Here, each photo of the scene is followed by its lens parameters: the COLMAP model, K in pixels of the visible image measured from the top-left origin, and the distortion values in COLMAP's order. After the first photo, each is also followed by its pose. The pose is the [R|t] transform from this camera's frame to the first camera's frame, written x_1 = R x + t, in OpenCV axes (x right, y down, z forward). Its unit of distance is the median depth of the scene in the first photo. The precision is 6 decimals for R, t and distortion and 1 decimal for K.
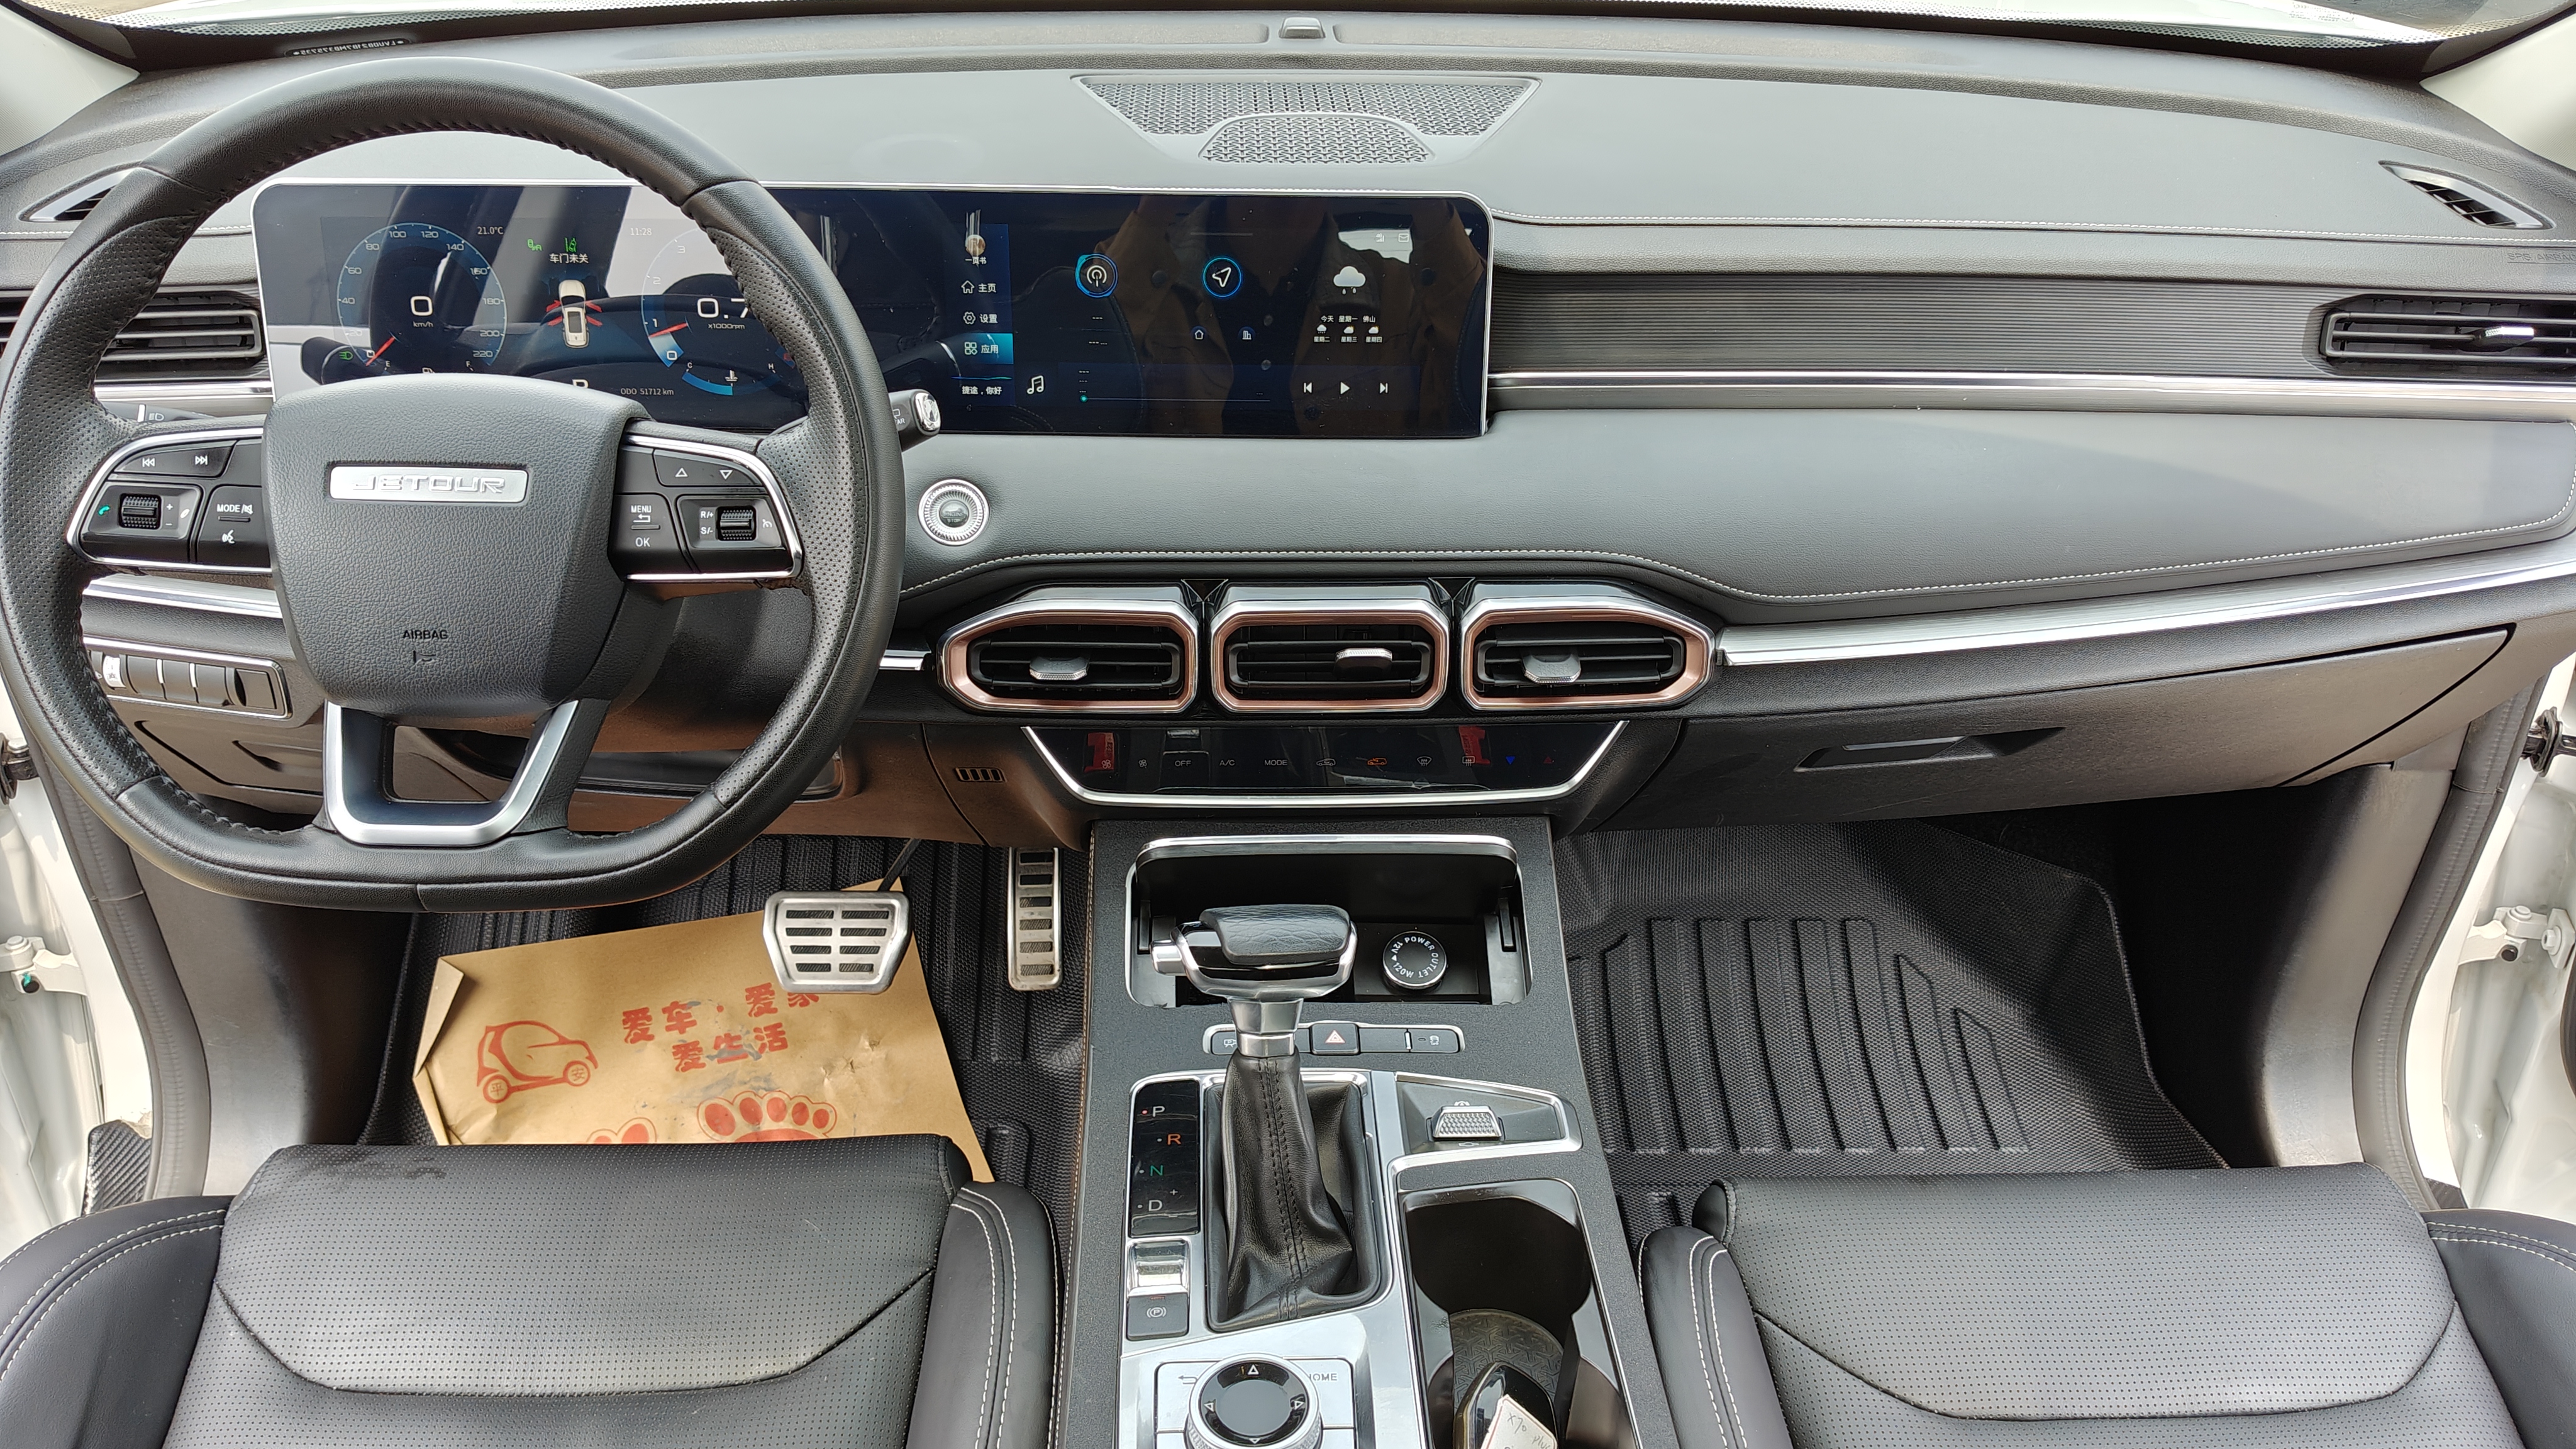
lens RADIAL K [[2025.1, 0, 1294.7], [0, 2025.1, 776.8], [0, 0, 1]] dist [0.044197, -0.137438]
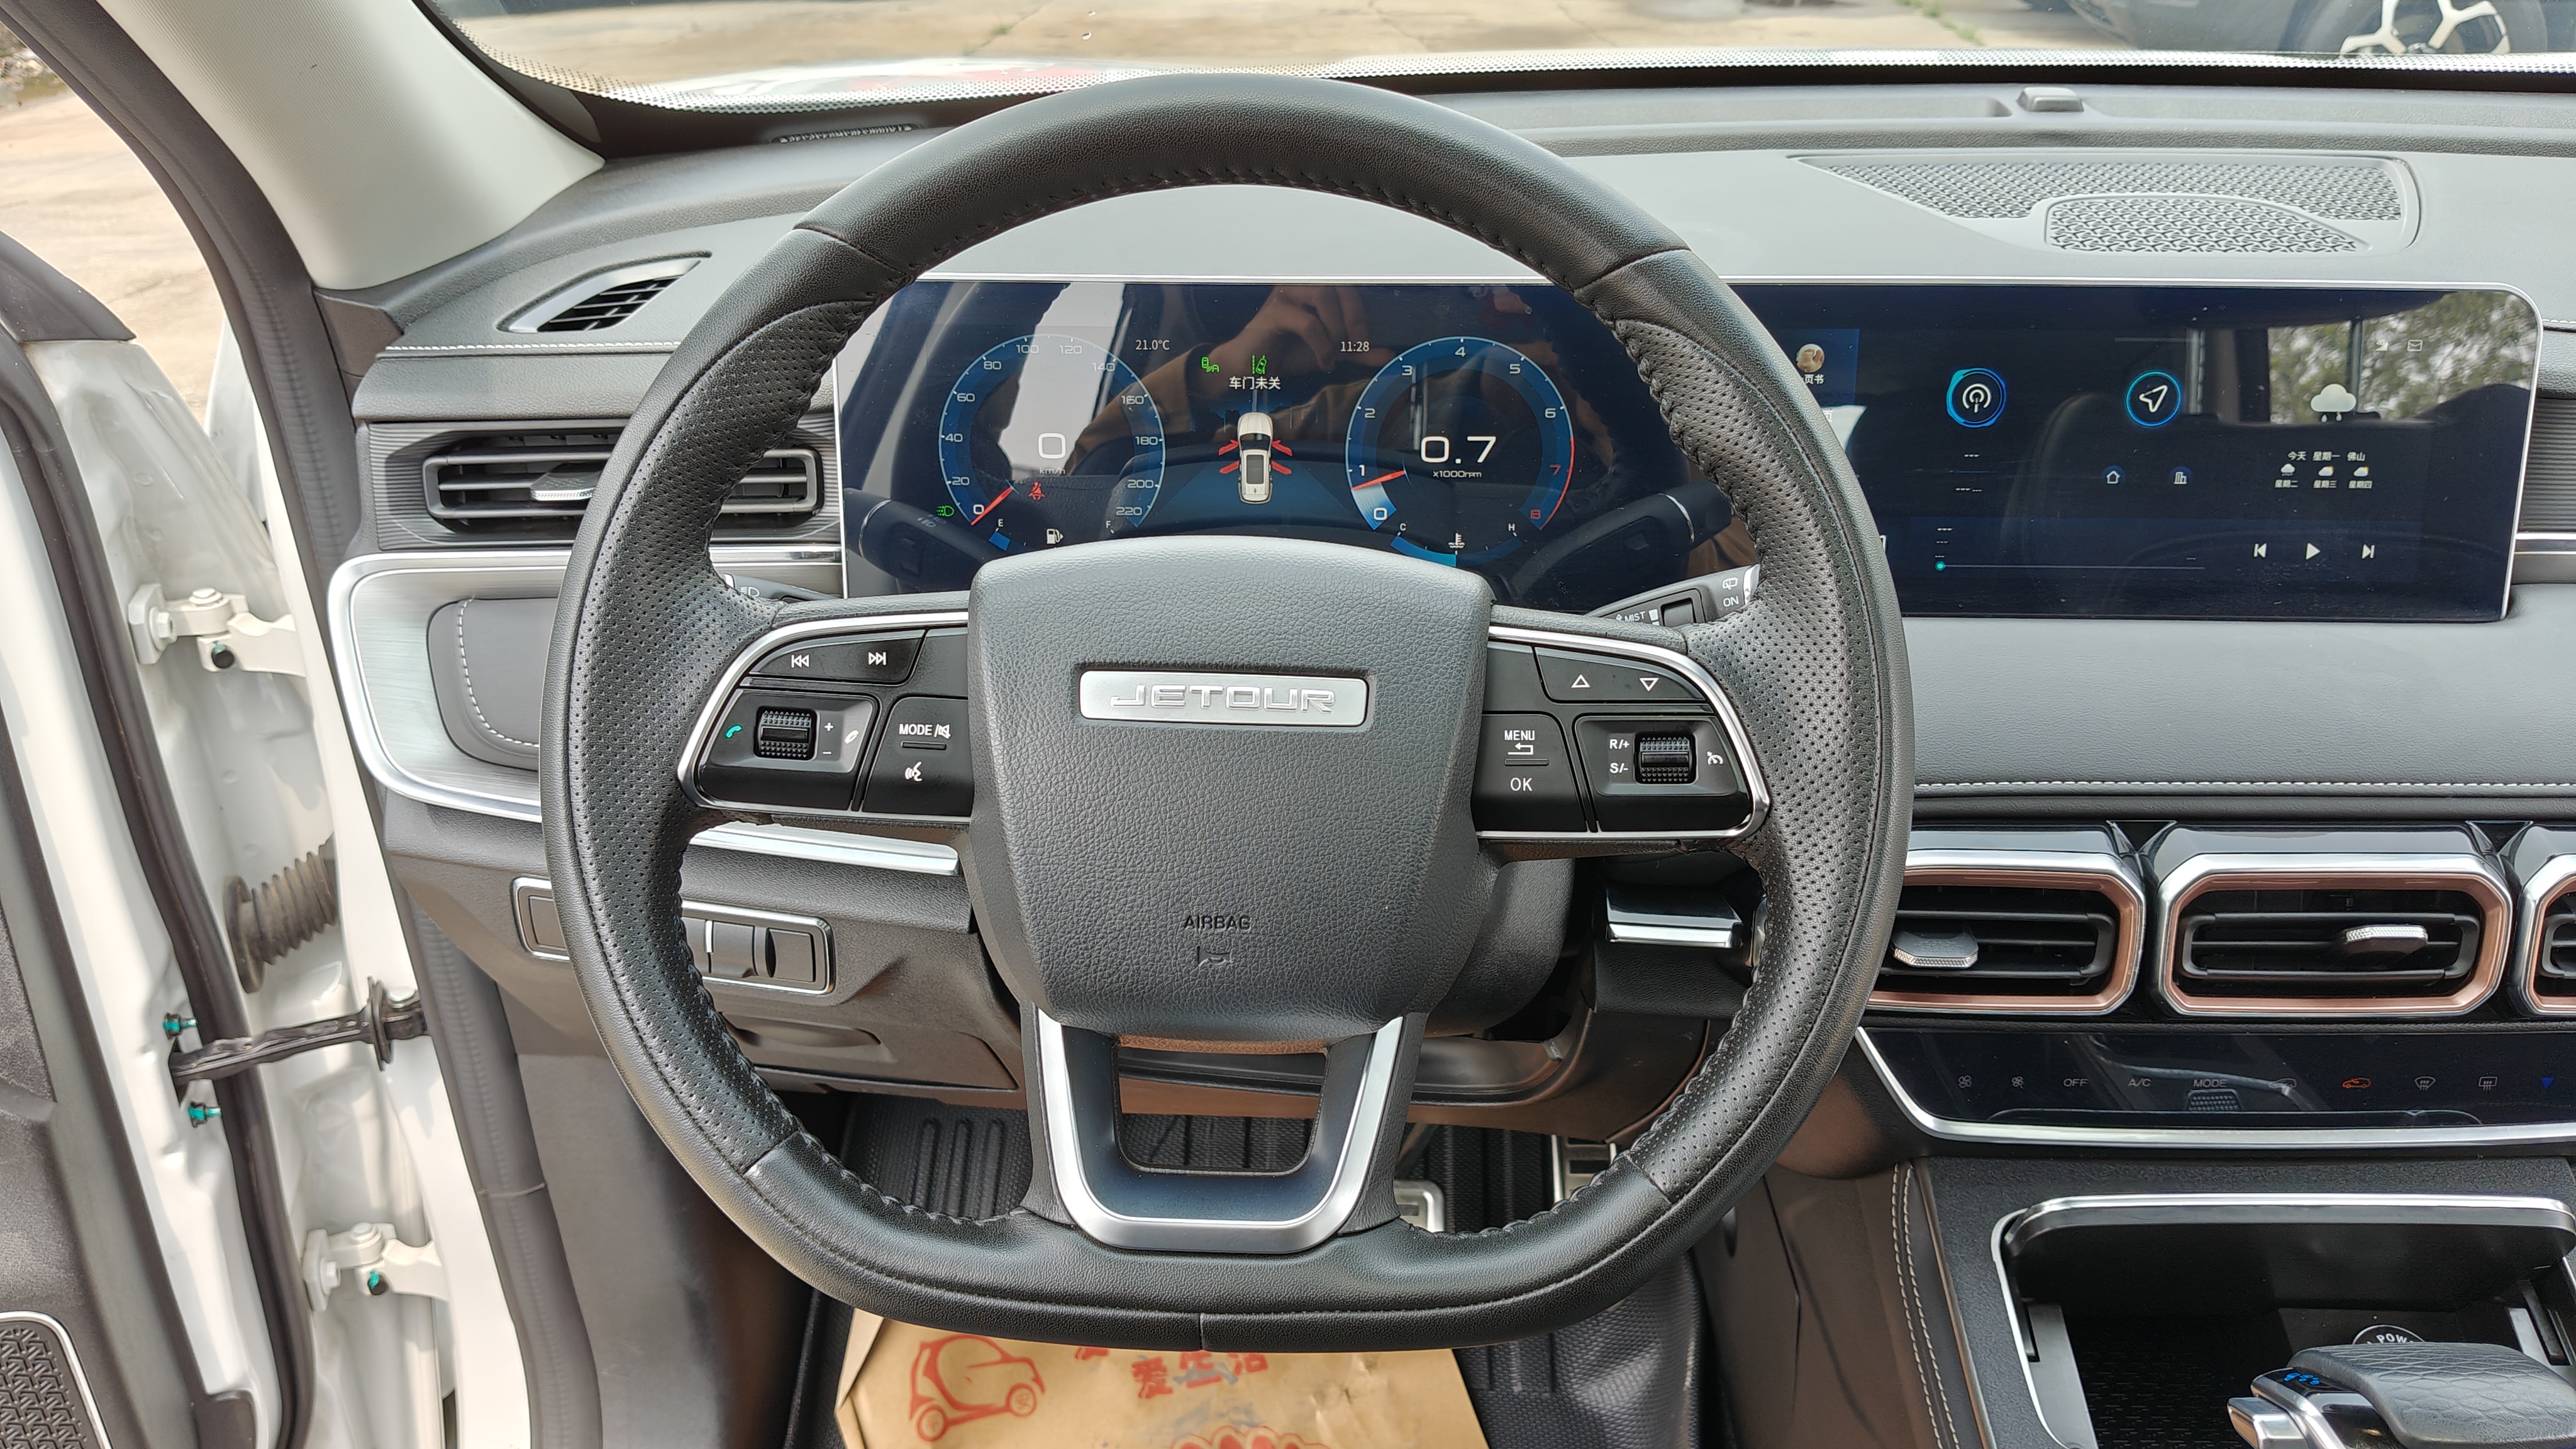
lens RADIAL K [[2044.4, 0, 1287.7], [0, 2044.4, 772.4], [0, 0, 1]] dist [0.141204, -0.363508]
pose [[0.996614, 0.007077, -0.081912, -0.280134], [-0.014144, 0.996193, -0.086024, -0.049653], [0.080991, 0.086891, 0.992920, 0.268883]]
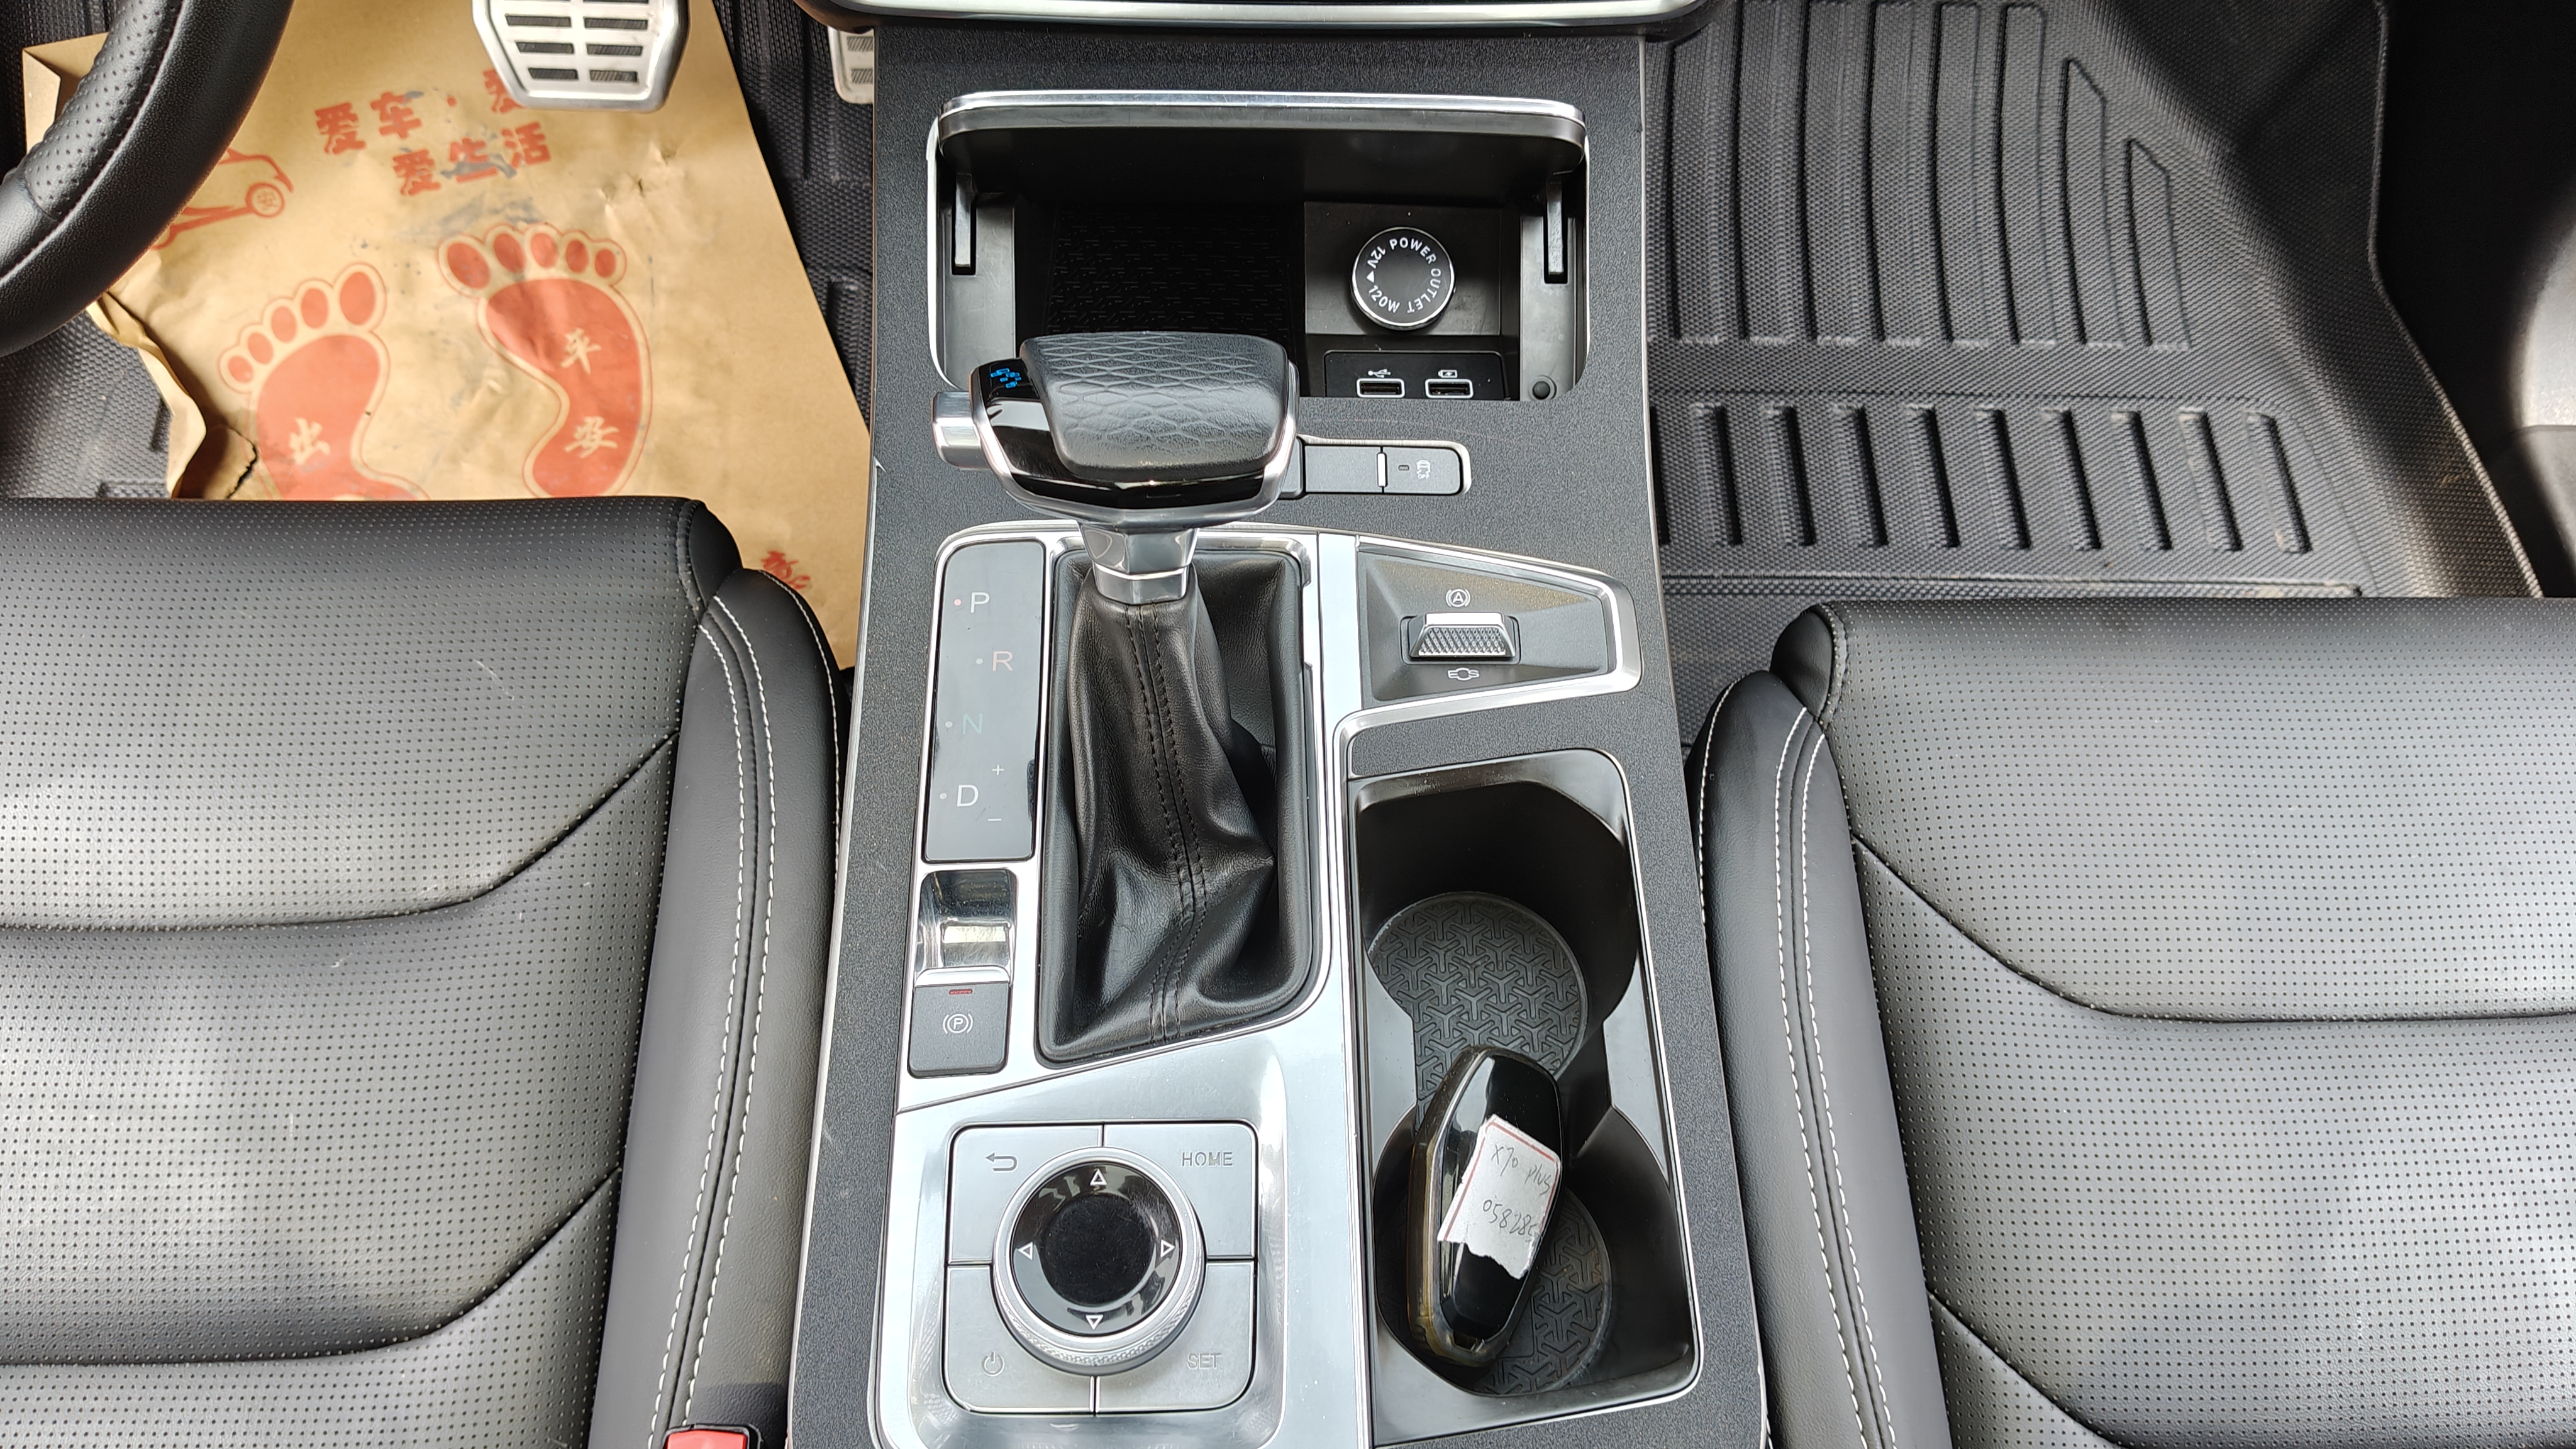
lens RADIAL K [[2025.1, 0, 1294.7], [0, 2025.1, 776.8], [0, 0, 1]] dist [0.044197, -0.137438]
pose [[0.999457, 0.027776, 0.017720, 0.019924], [-0.032943, 0.850915, 0.524269, -0.111777], [-0.000517, -0.524568, 0.851369, 0.405411]]
